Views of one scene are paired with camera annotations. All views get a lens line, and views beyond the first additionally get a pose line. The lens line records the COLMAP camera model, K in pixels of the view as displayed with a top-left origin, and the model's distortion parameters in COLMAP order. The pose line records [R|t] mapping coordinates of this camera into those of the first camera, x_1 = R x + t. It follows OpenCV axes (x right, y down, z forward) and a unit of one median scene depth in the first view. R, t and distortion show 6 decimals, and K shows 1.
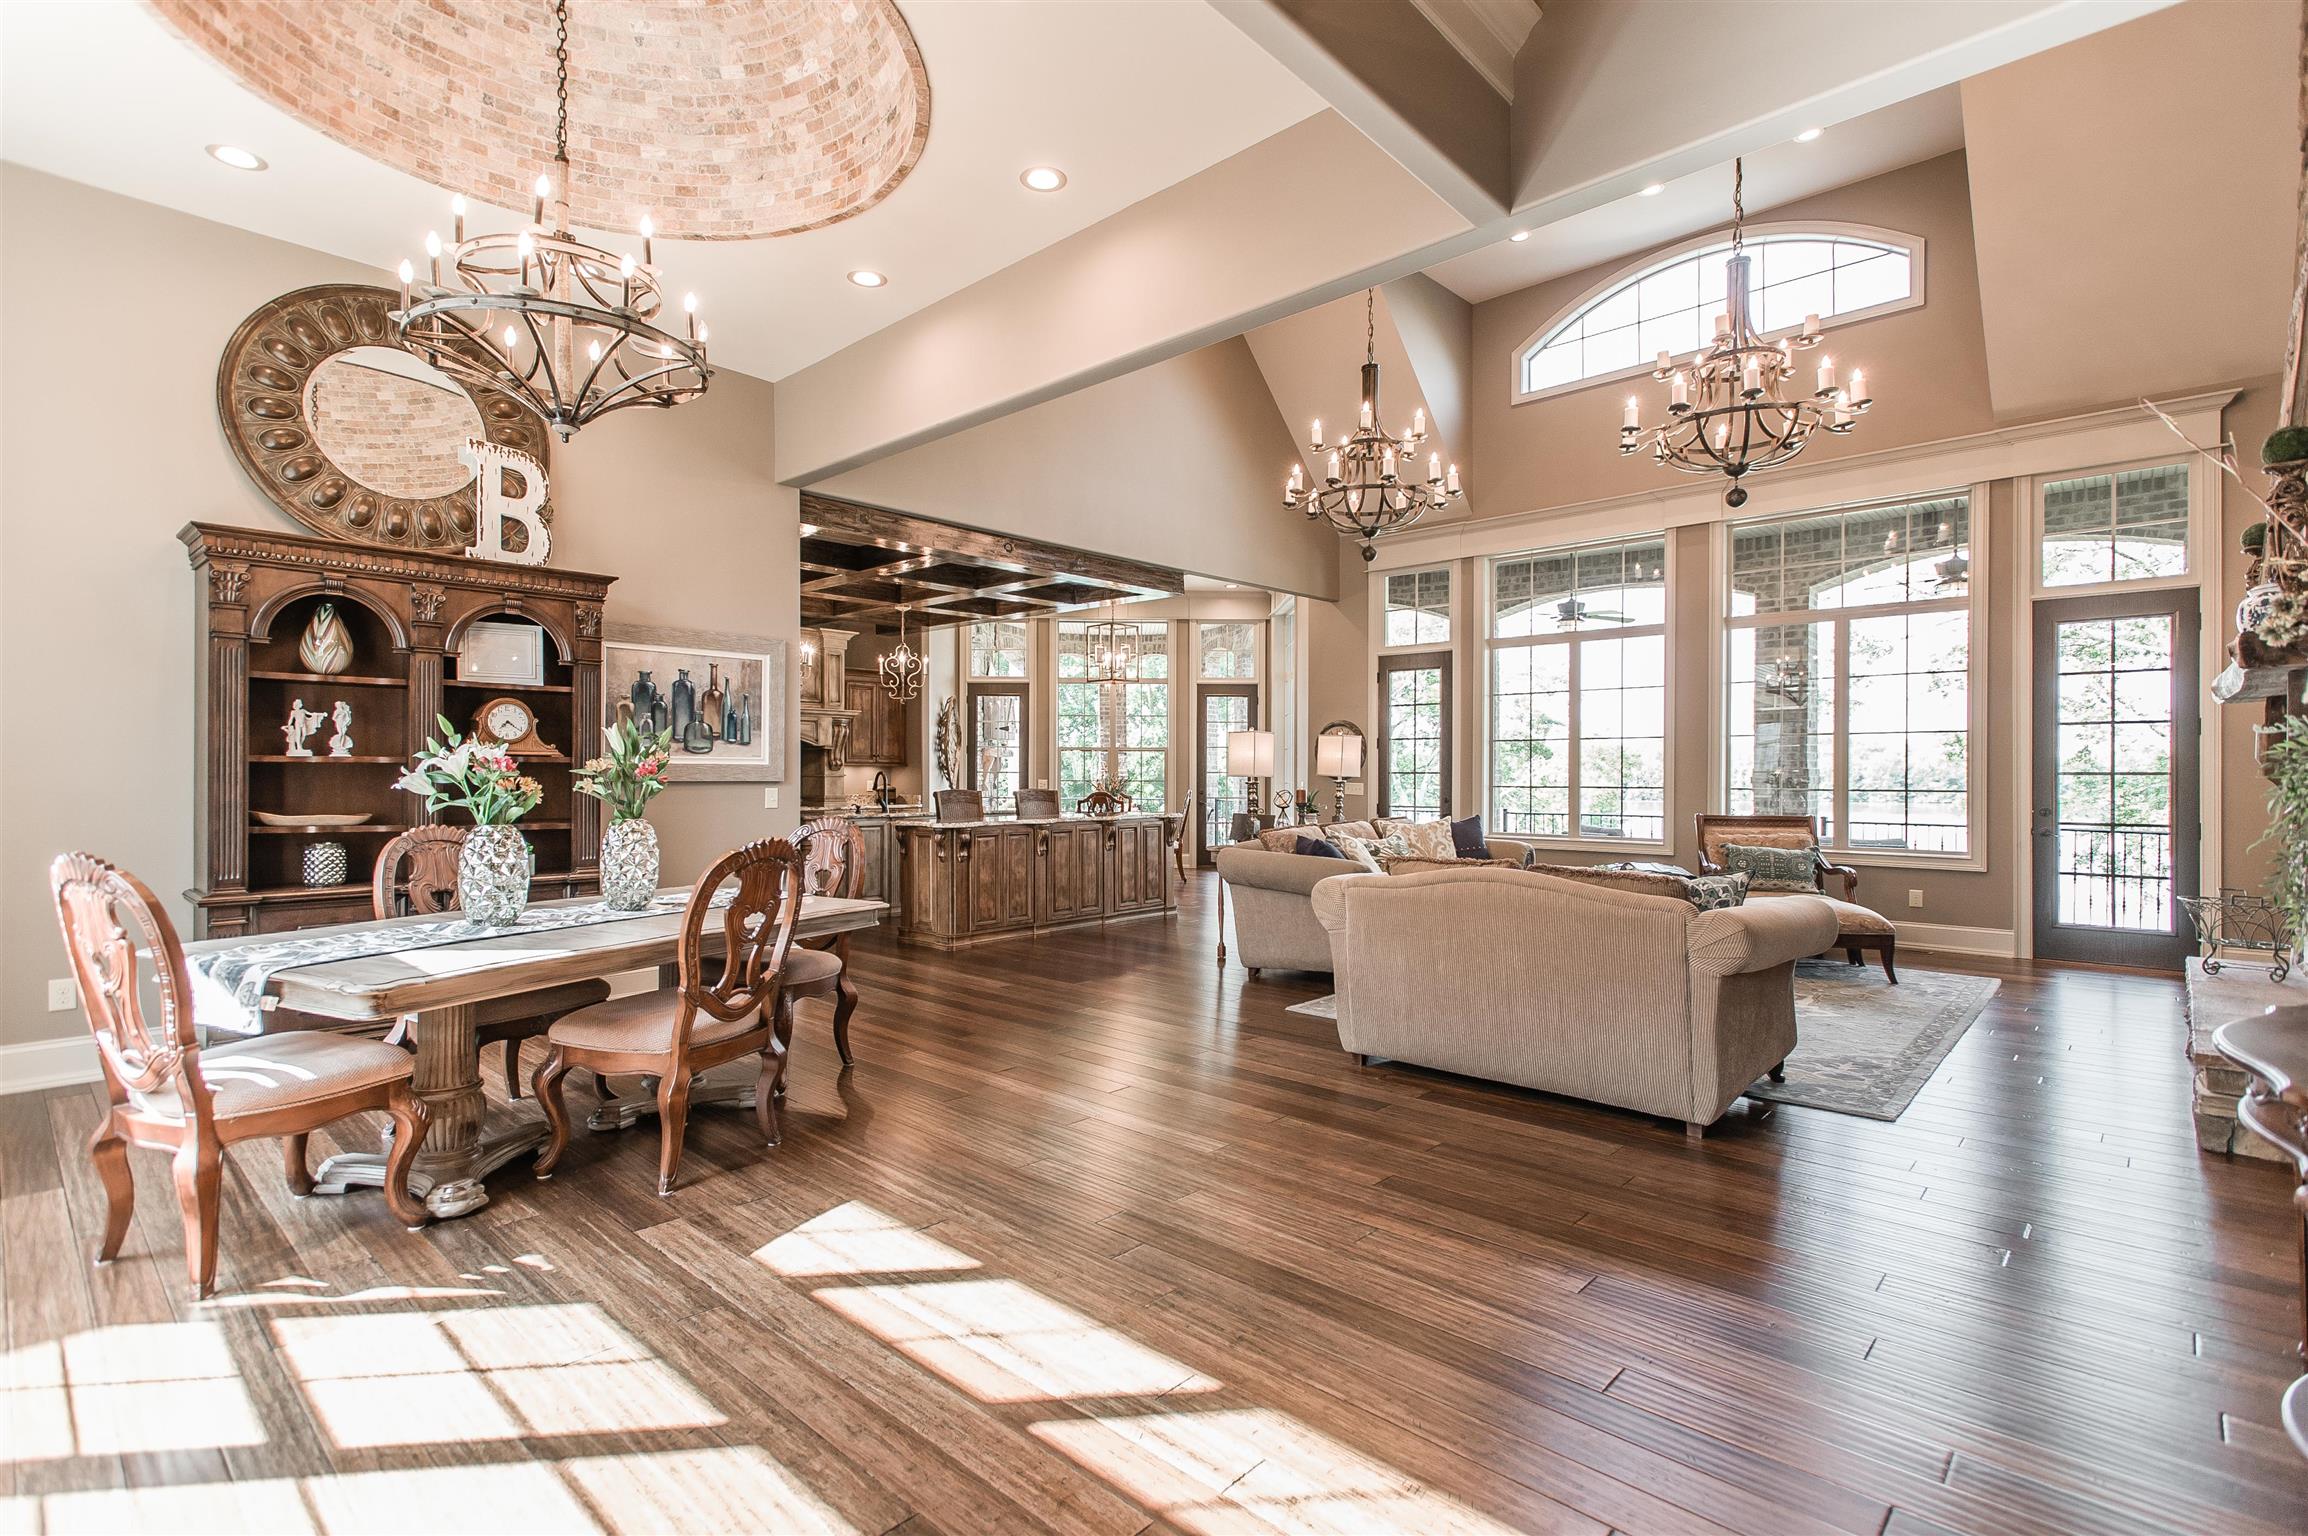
lens RADIAL K [[1087.9, 0, 1152.8], [0, 1087.9, 772.5], [0, 0, 1]] dist [0.004524, 0.000207]
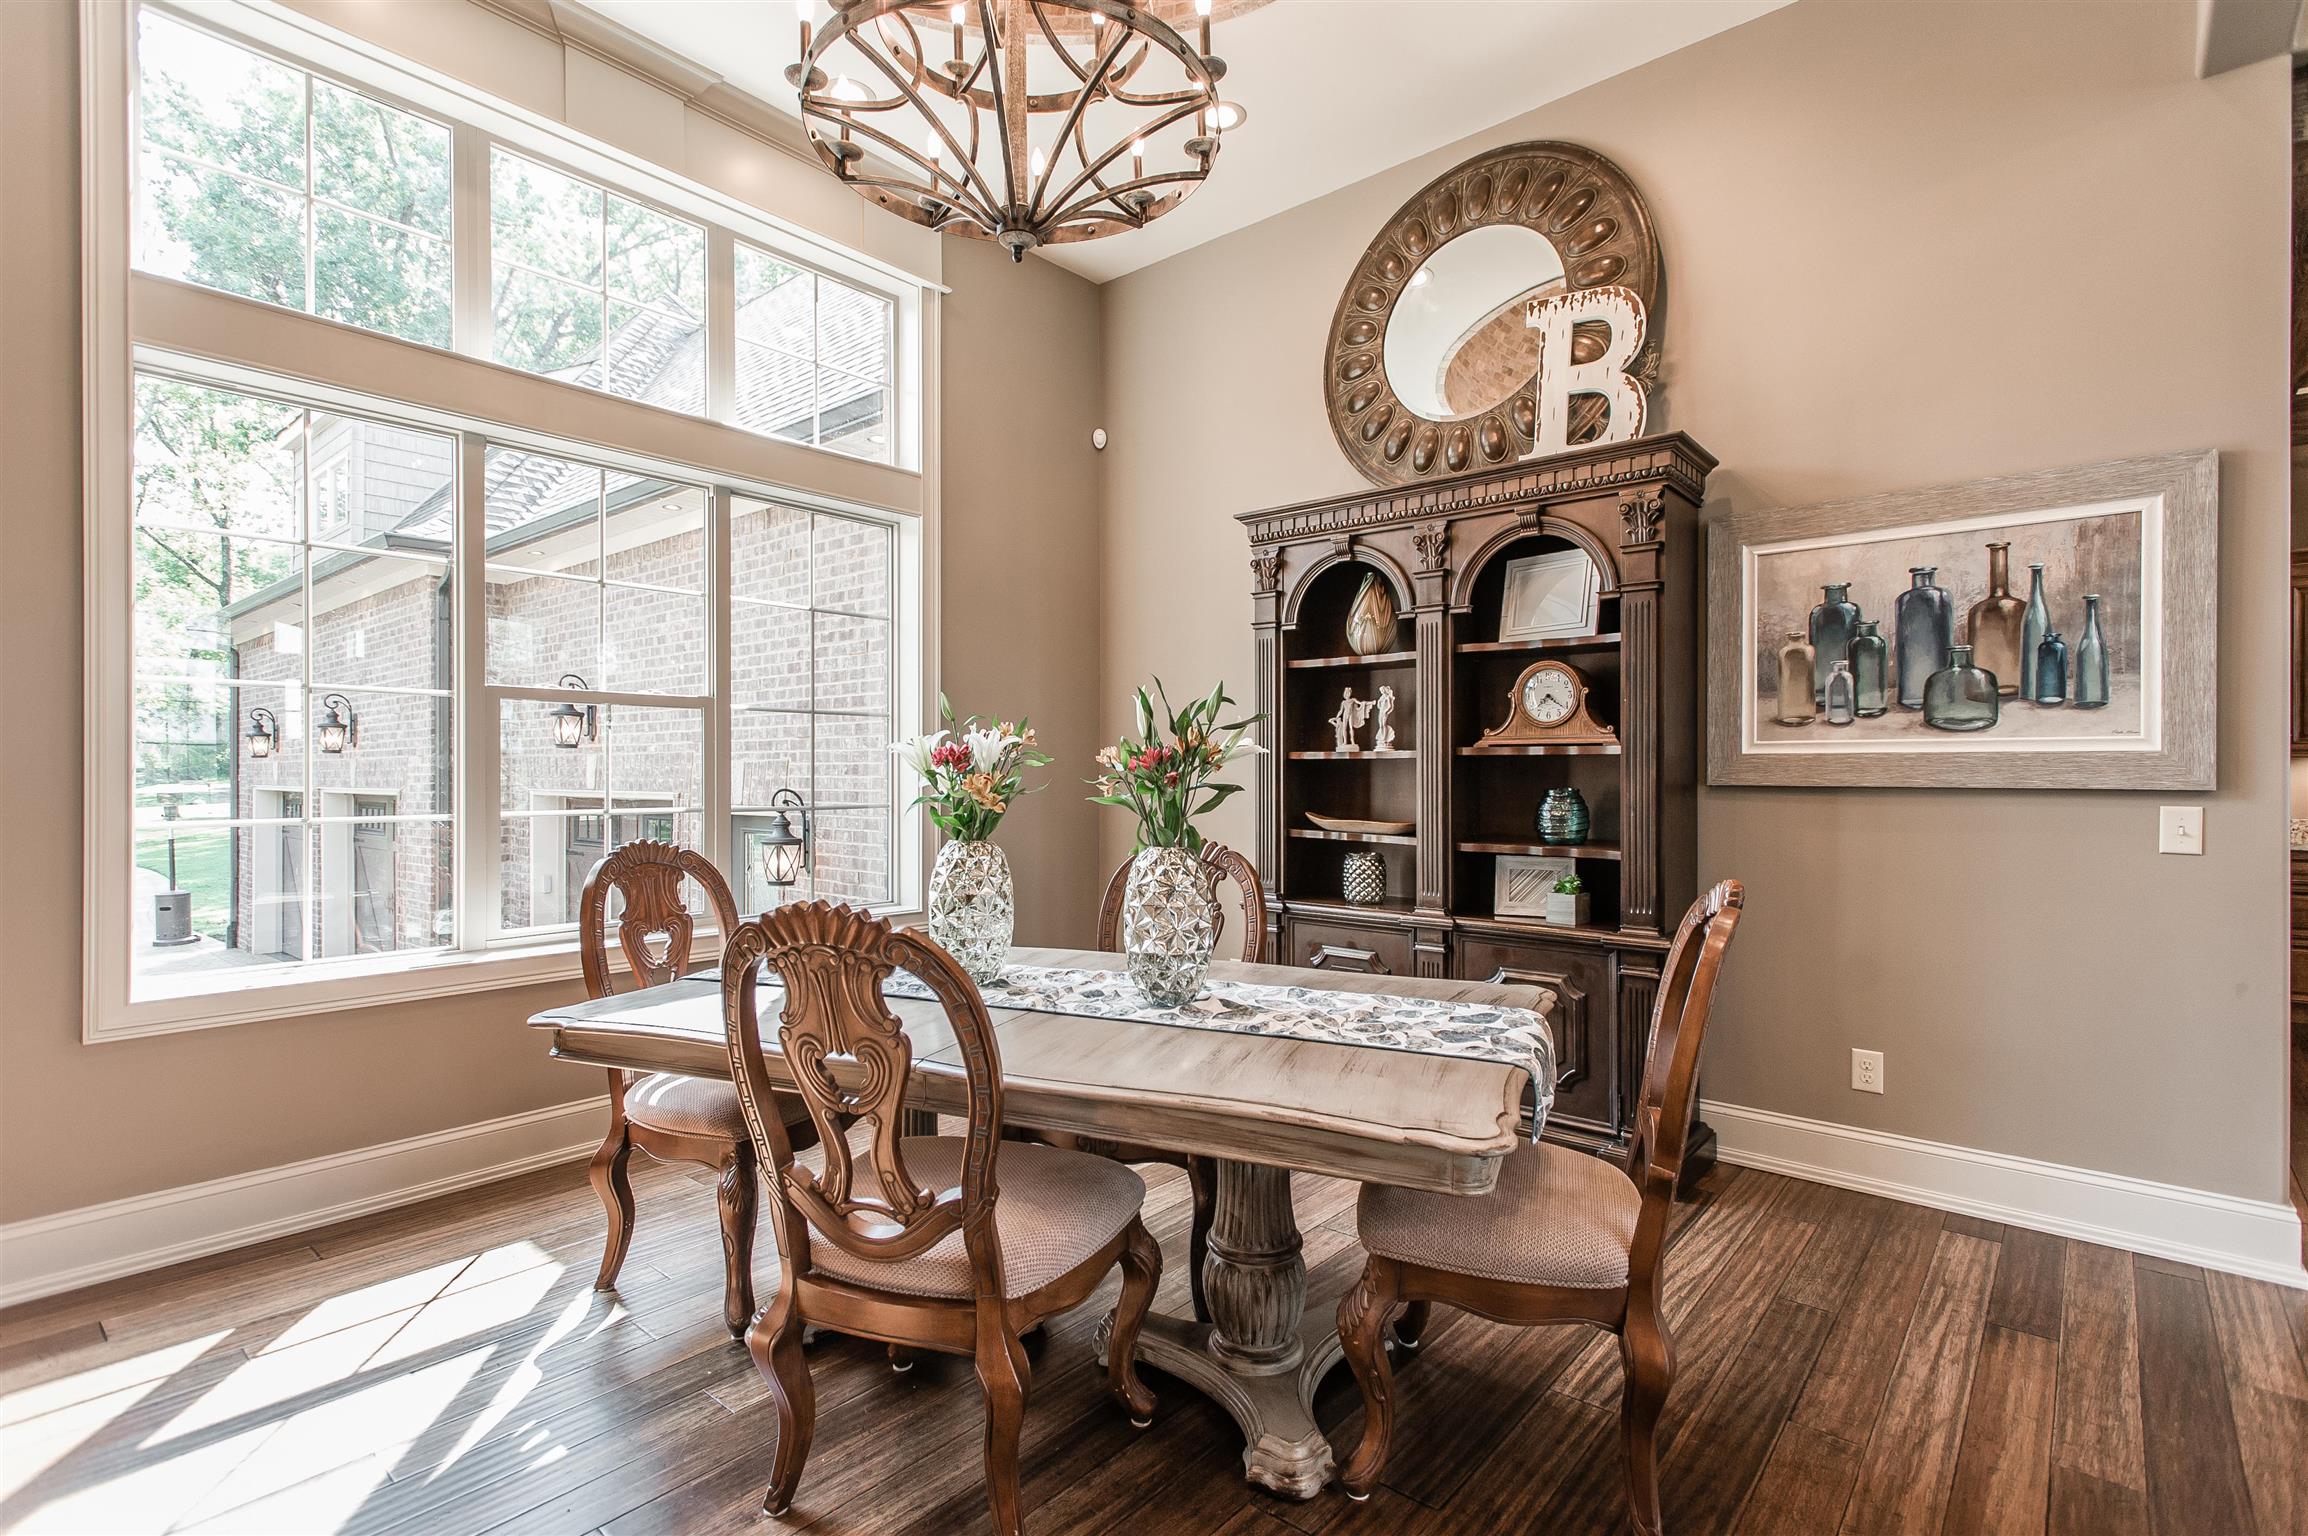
lens RADIAL K [[1087.9, 0, 1156.8], [0, 1087.9, 772.9], [0, 0, 1]] dist [0.004524, 0.000207]
pose [[0.035257, -0.002481, -0.999375, 0.072816], [-0.000222, 0.999997, -0.002491, 0.003174], [0.999378, 0.000310, 0.035256, 0.688958]]
